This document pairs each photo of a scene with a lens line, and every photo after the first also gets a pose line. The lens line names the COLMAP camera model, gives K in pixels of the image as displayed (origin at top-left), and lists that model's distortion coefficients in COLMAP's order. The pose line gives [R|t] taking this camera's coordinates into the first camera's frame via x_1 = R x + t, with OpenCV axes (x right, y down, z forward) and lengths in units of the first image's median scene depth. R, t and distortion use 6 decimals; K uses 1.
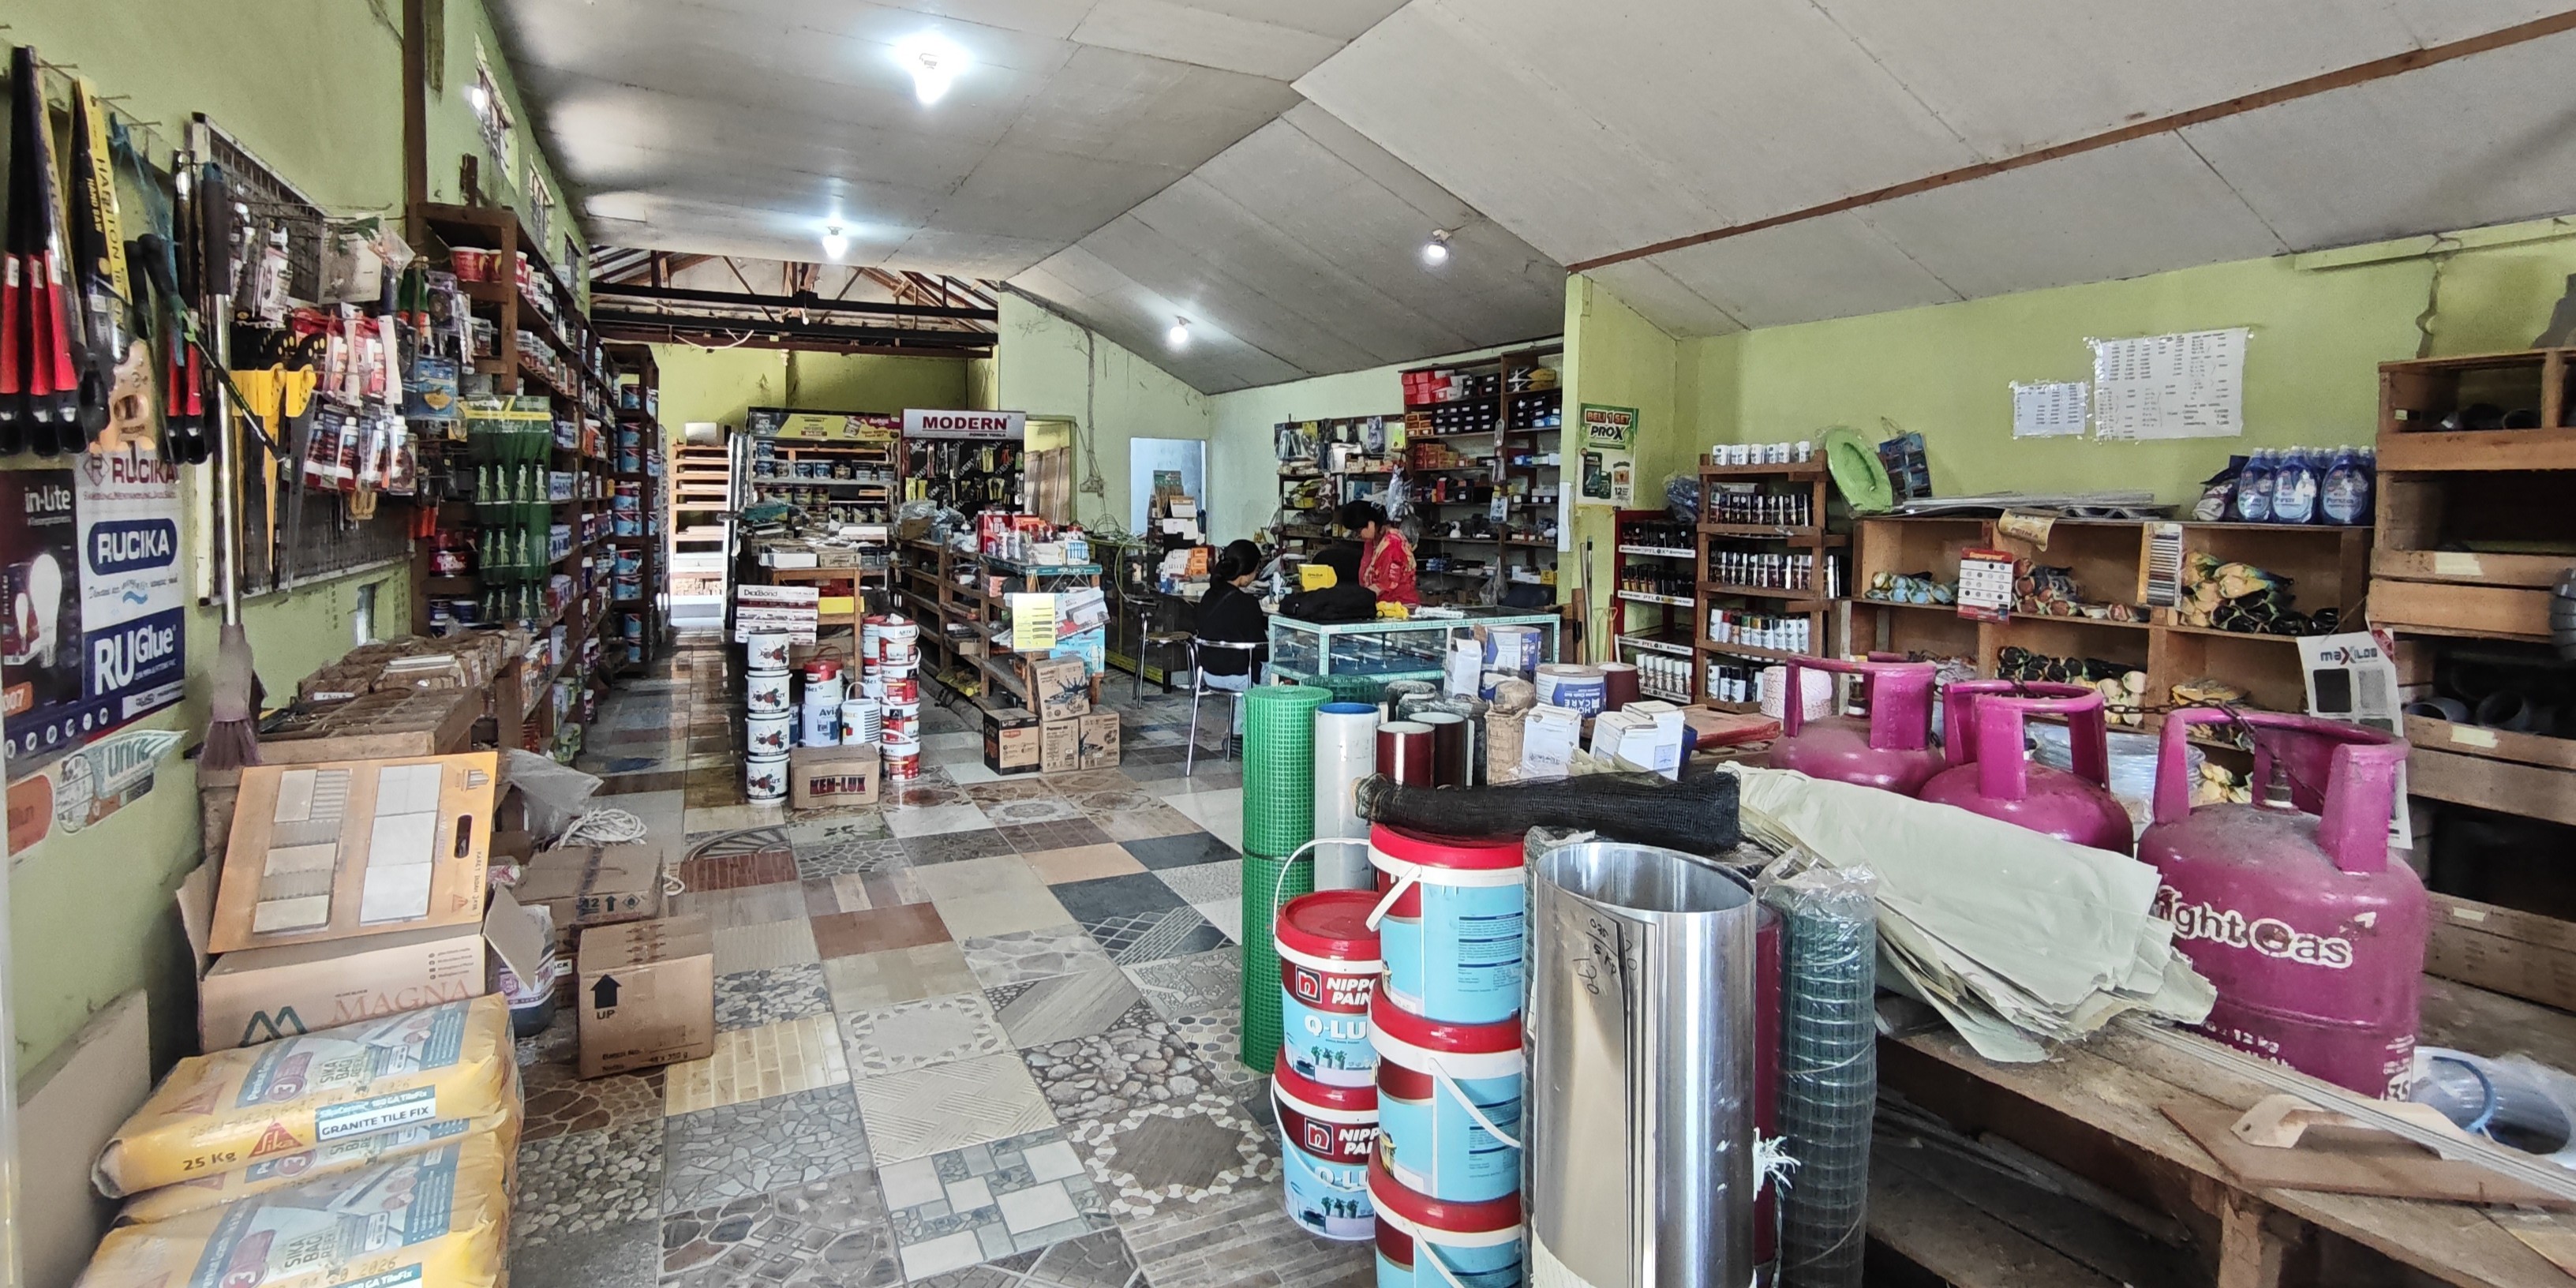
lens RADIAL K [[1202.9, 0, 1263.2], [0, 1202.9, 508.7], [0, 0, 1]] dist [-0.001062, 0.000037]
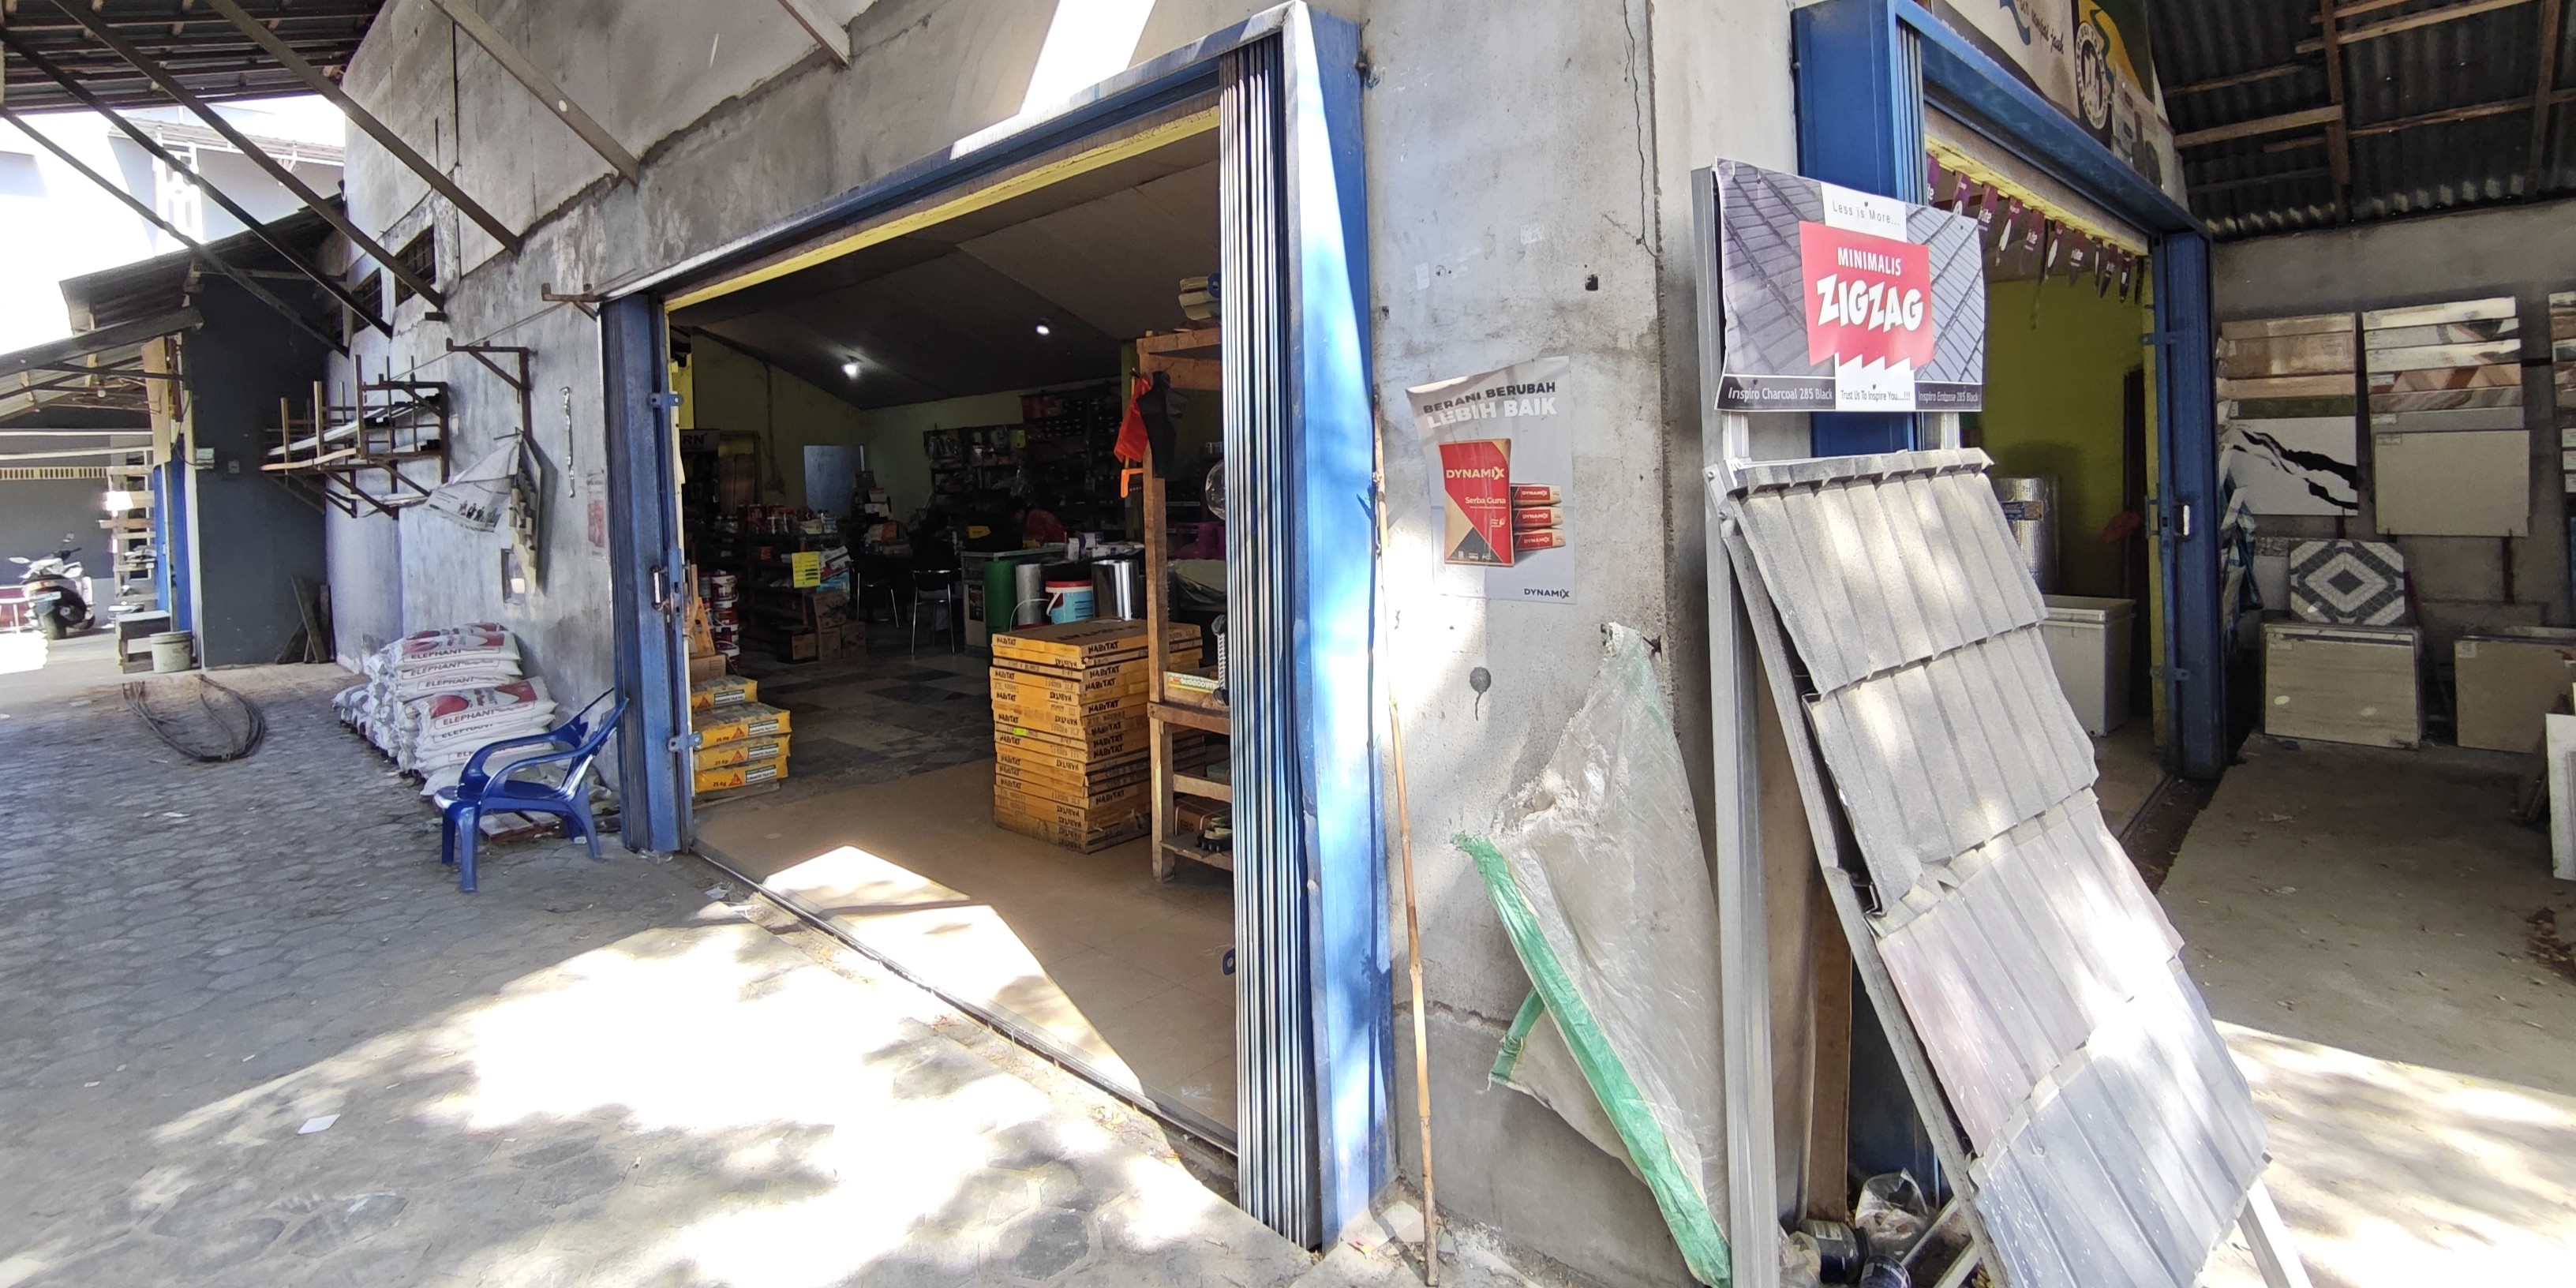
lens RADIAL K [[1202.9, 0, 1263.2], [0, 1202.9, 508.7], [0, 0, 1]] dist [-0.001062, 0.000037]
pose [[0.945370, -0.059703, 0.320486, -0.096198], [0.054796, 0.998201, 0.024315, 0.005267], [-0.321361, -0.005425, 0.946941, -0.564687]]
